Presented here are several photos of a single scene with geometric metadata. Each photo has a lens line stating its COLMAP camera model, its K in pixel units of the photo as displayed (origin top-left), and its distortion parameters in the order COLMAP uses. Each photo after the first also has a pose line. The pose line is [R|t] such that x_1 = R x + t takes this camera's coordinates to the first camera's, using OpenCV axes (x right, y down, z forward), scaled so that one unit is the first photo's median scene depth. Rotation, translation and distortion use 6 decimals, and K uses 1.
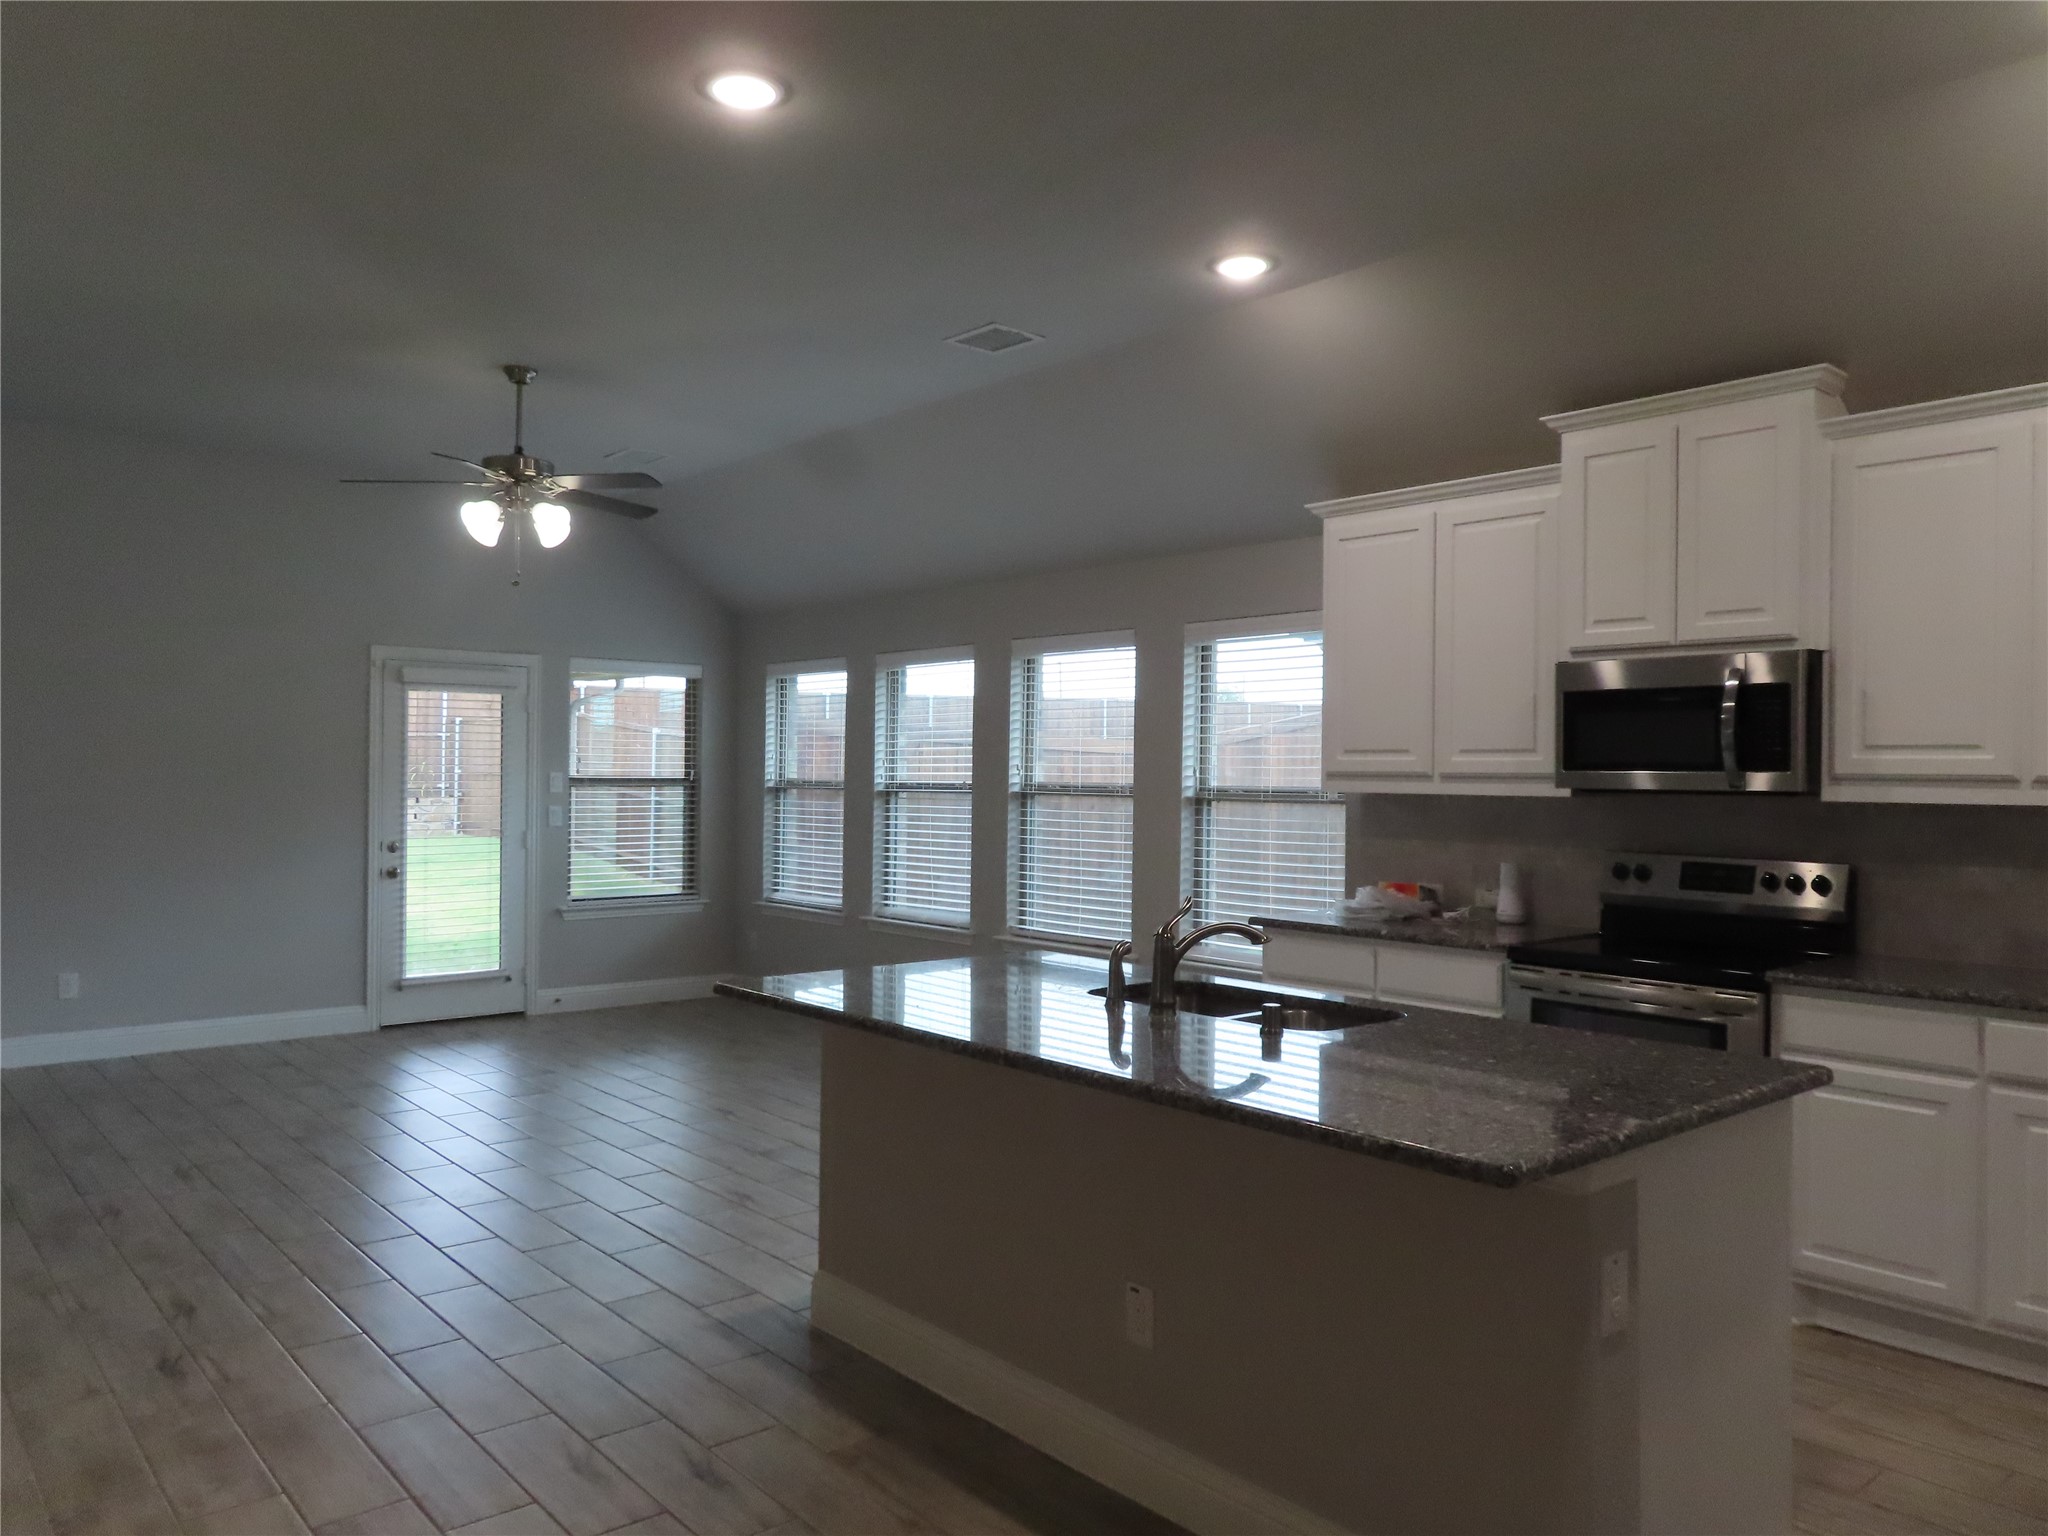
lens RADIAL K [[1462.1, 0, 1029.4], [0, 1462.1, 764.1], [0, 0, 1]] dist [-0.022278, 0.009112]
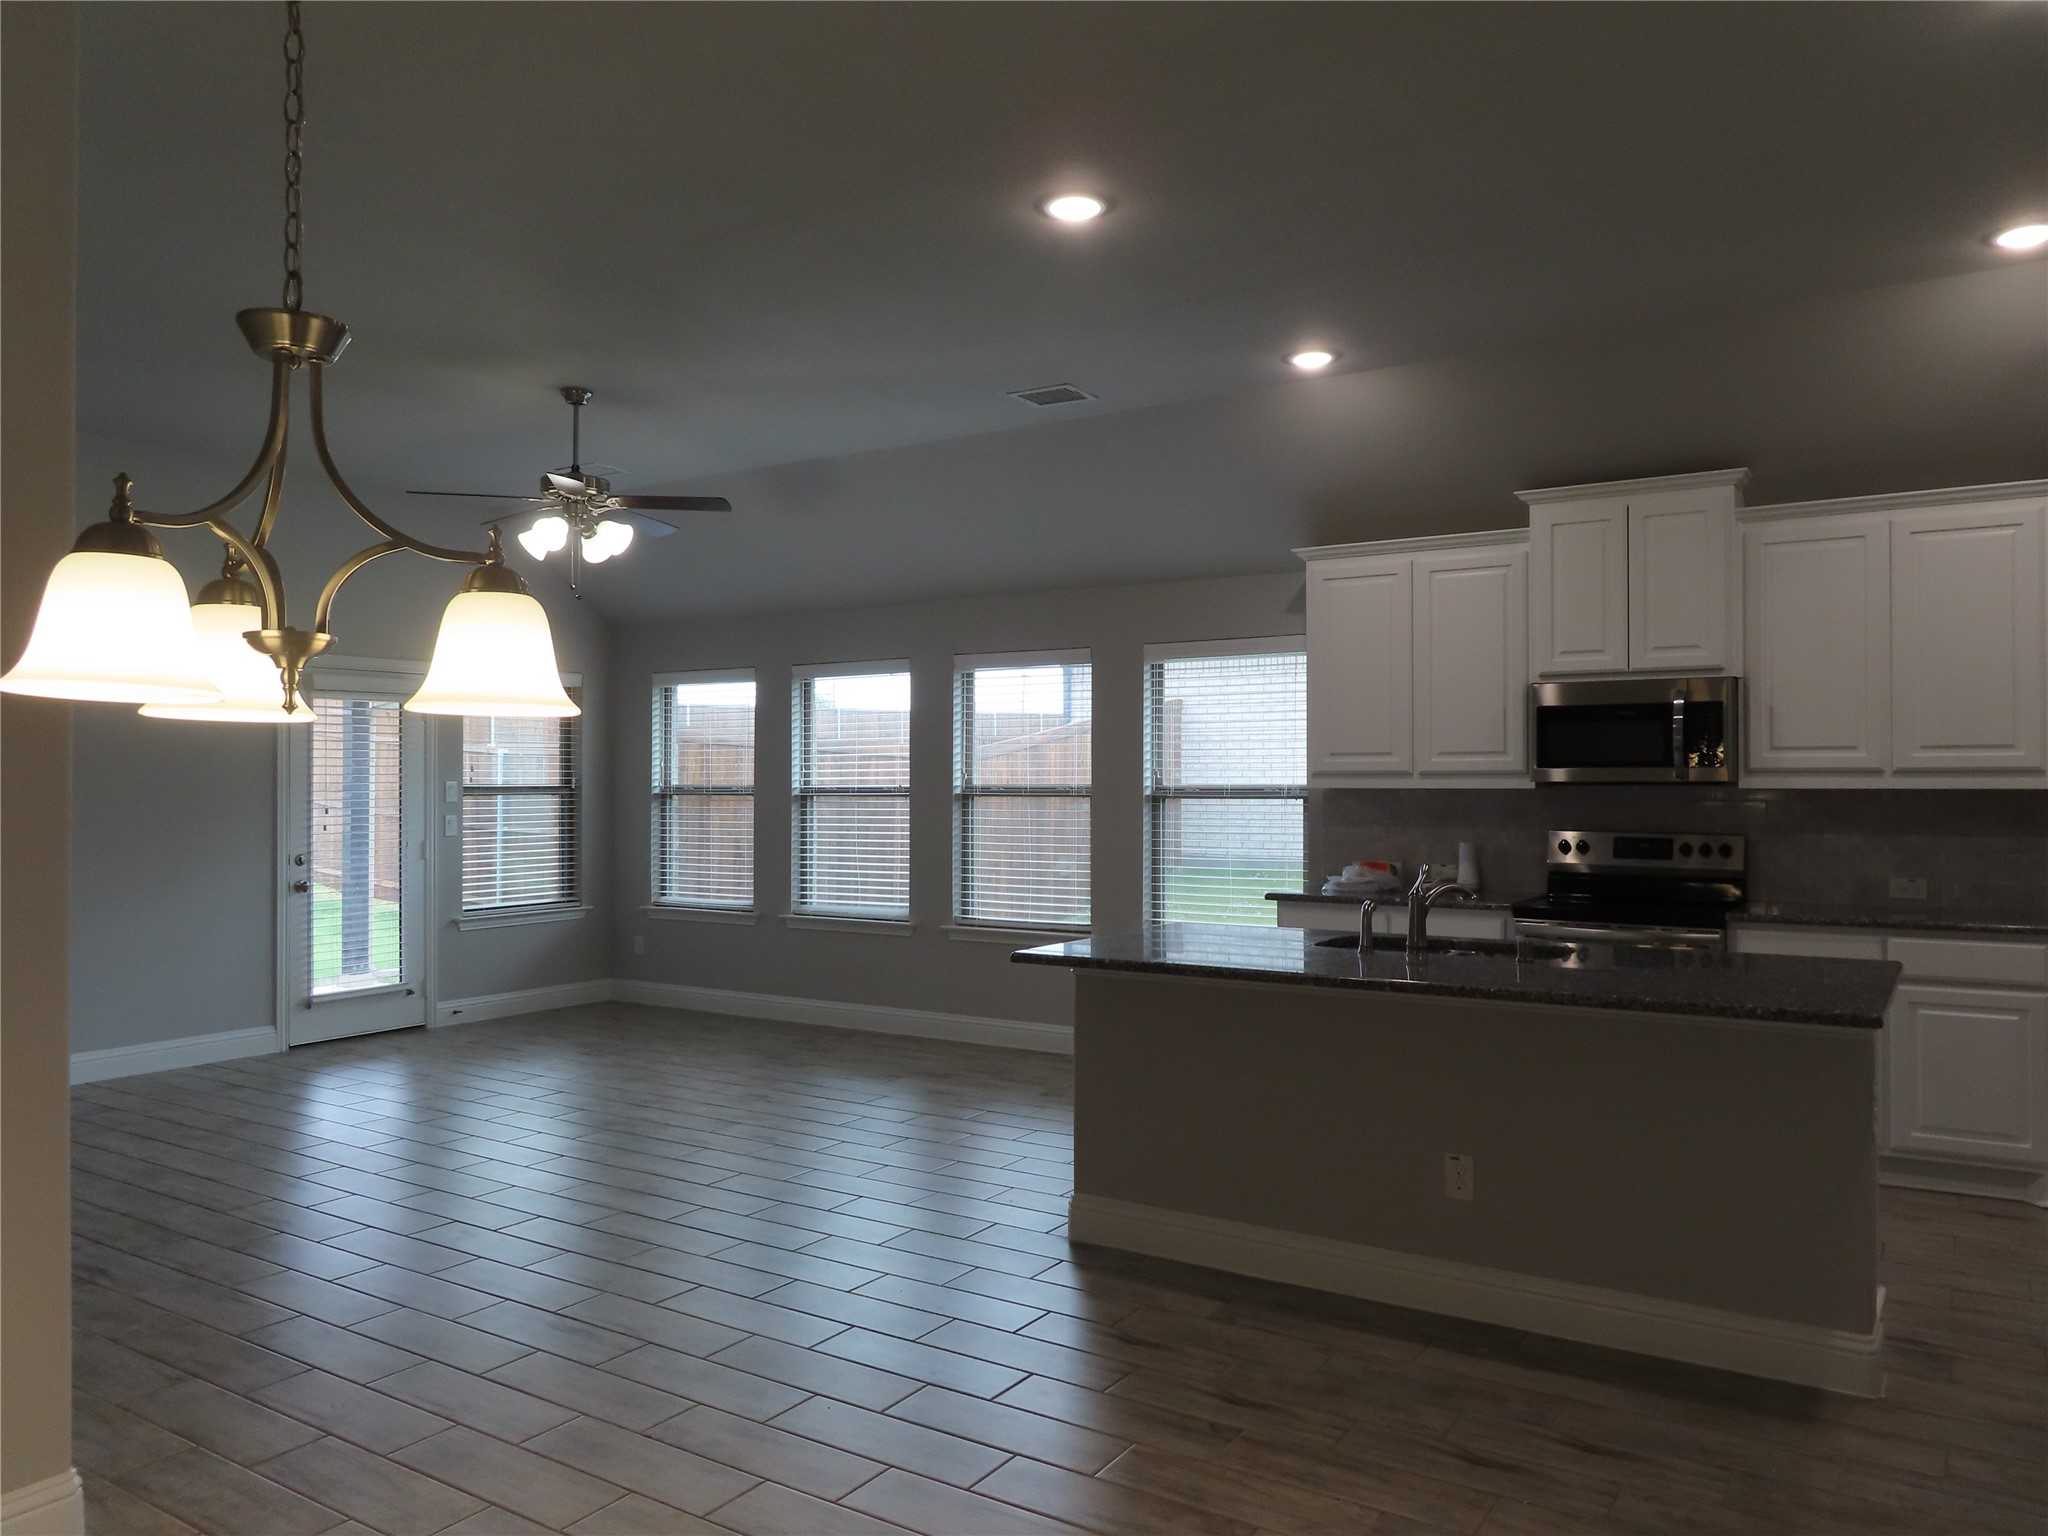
lens RADIAL K [[1462.1, 0, 1029.4], [0, 1462.1, 764.1], [0, 0, 1]] dist [-0.022278, 0.009112]
pose [[0.960153, -0.007854, 0.279365, -0.277604], [0.009047, 0.999955, -0.002982, 0.000551], [-0.279329, 0.005390, 0.960180, -0.070886]]
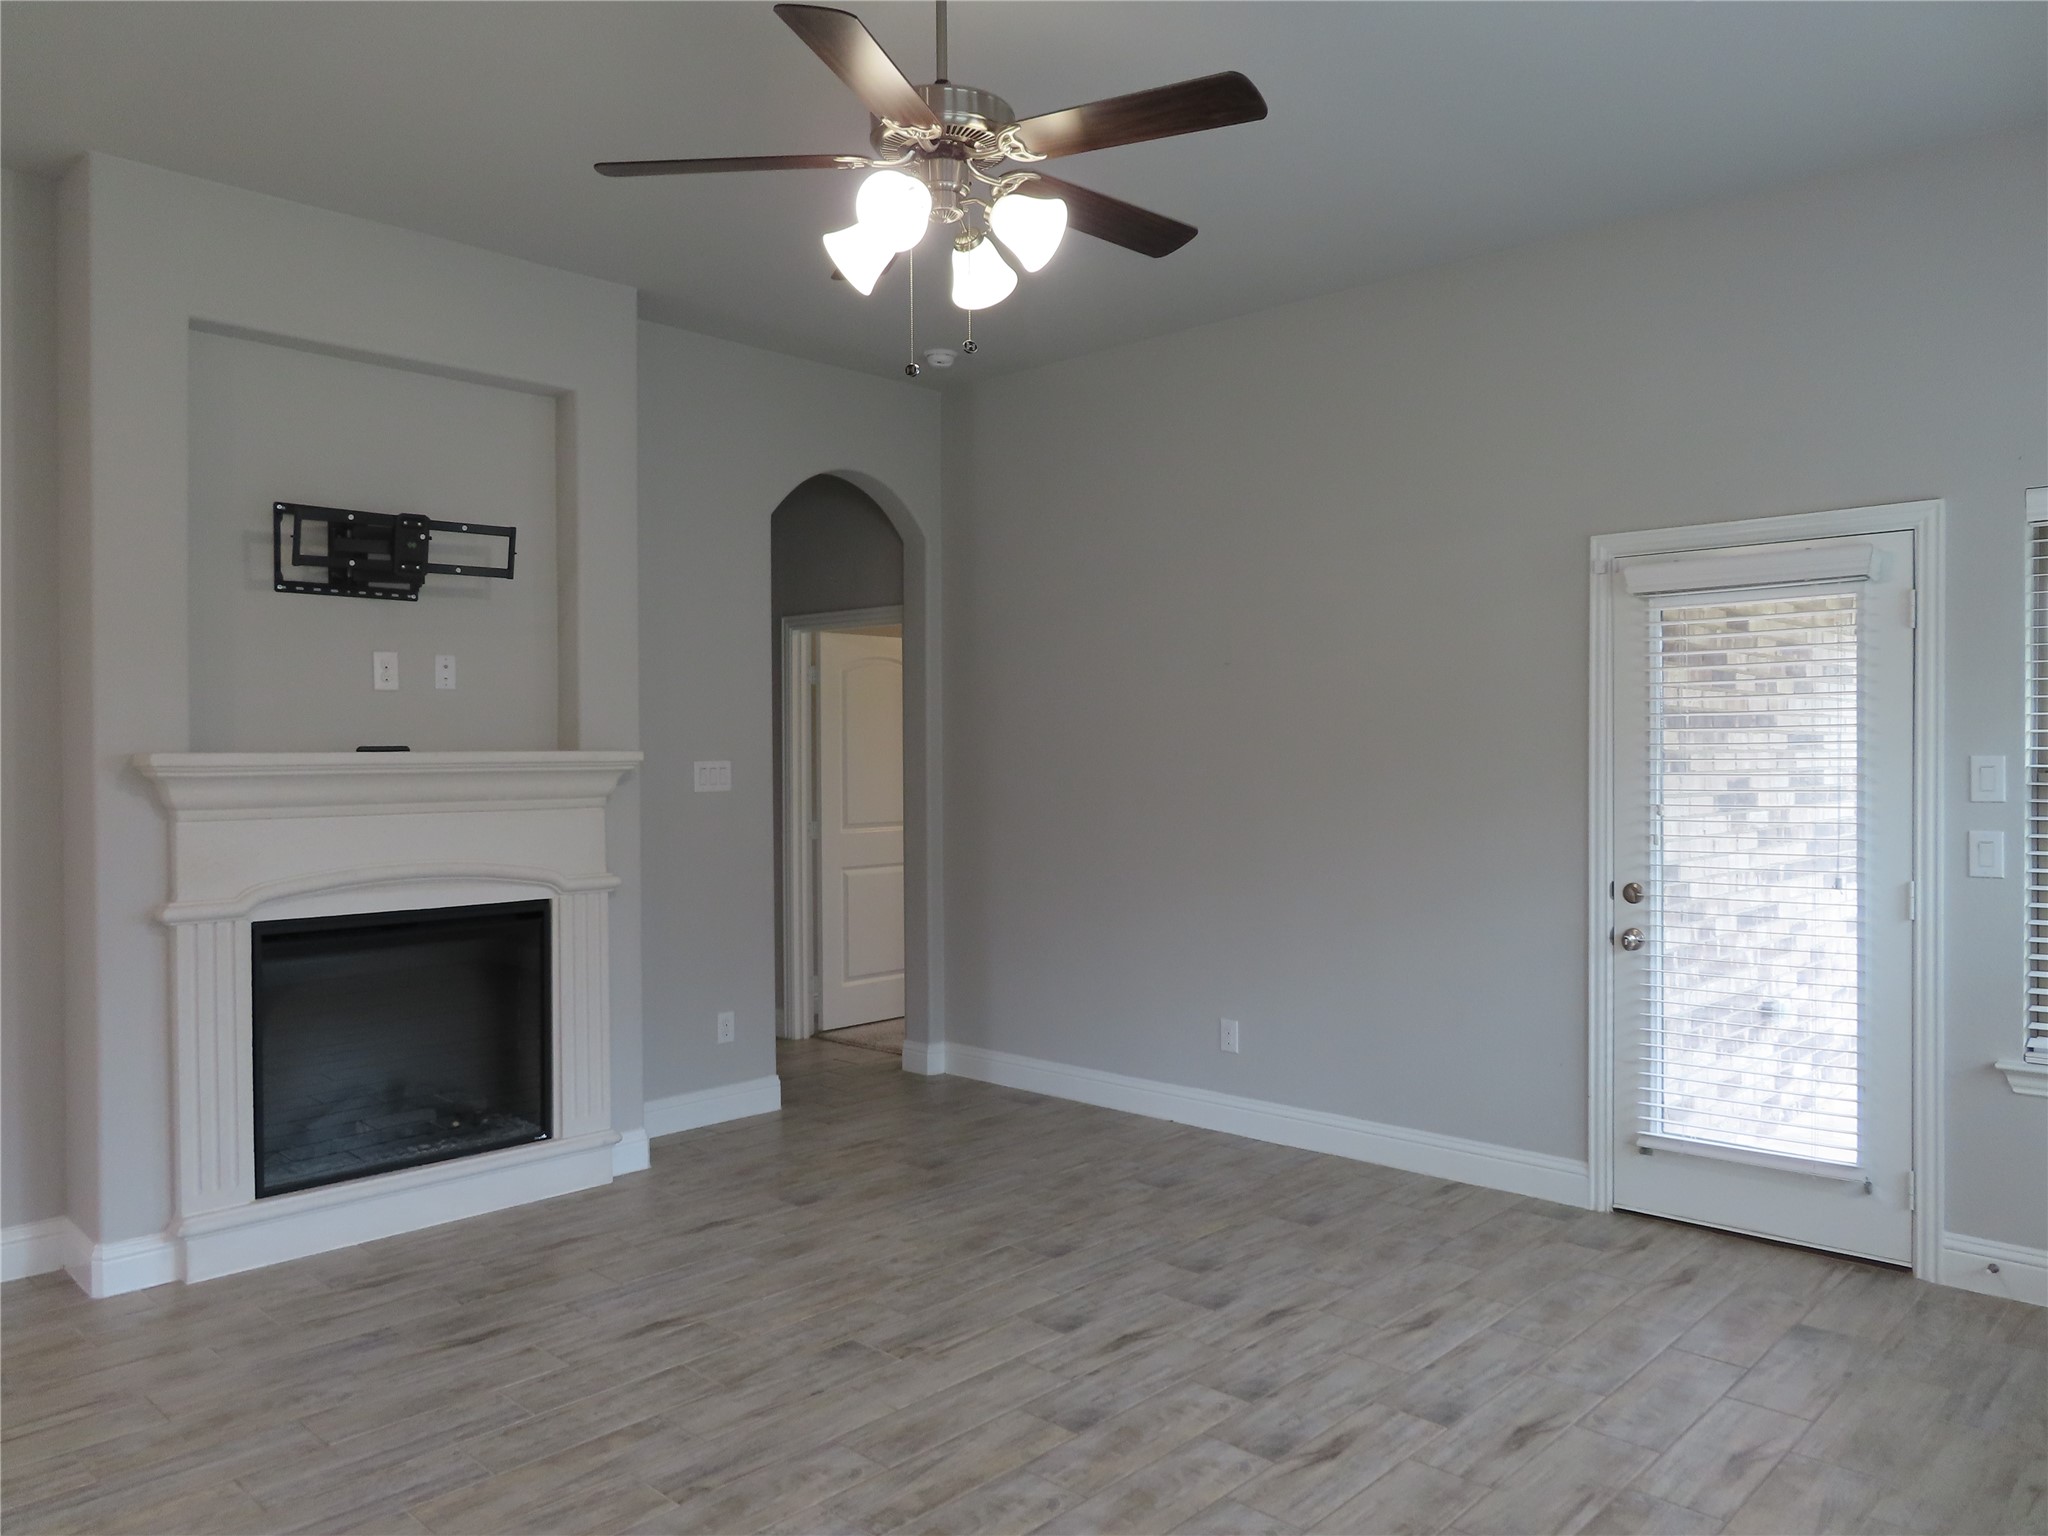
lens RADIAL K [[1462.1, 0, 1029.4], [0, 1462.1, 764.1], [0, 0, 1]] dist [-0.022278, 0.009112]
pose [[0.100013, 0.000438, -0.994986, 0.107660], [0.013273, 0.999910, 0.001775, 0.004281], [0.994898, -0.013384, 0.099999, 0.821616]]
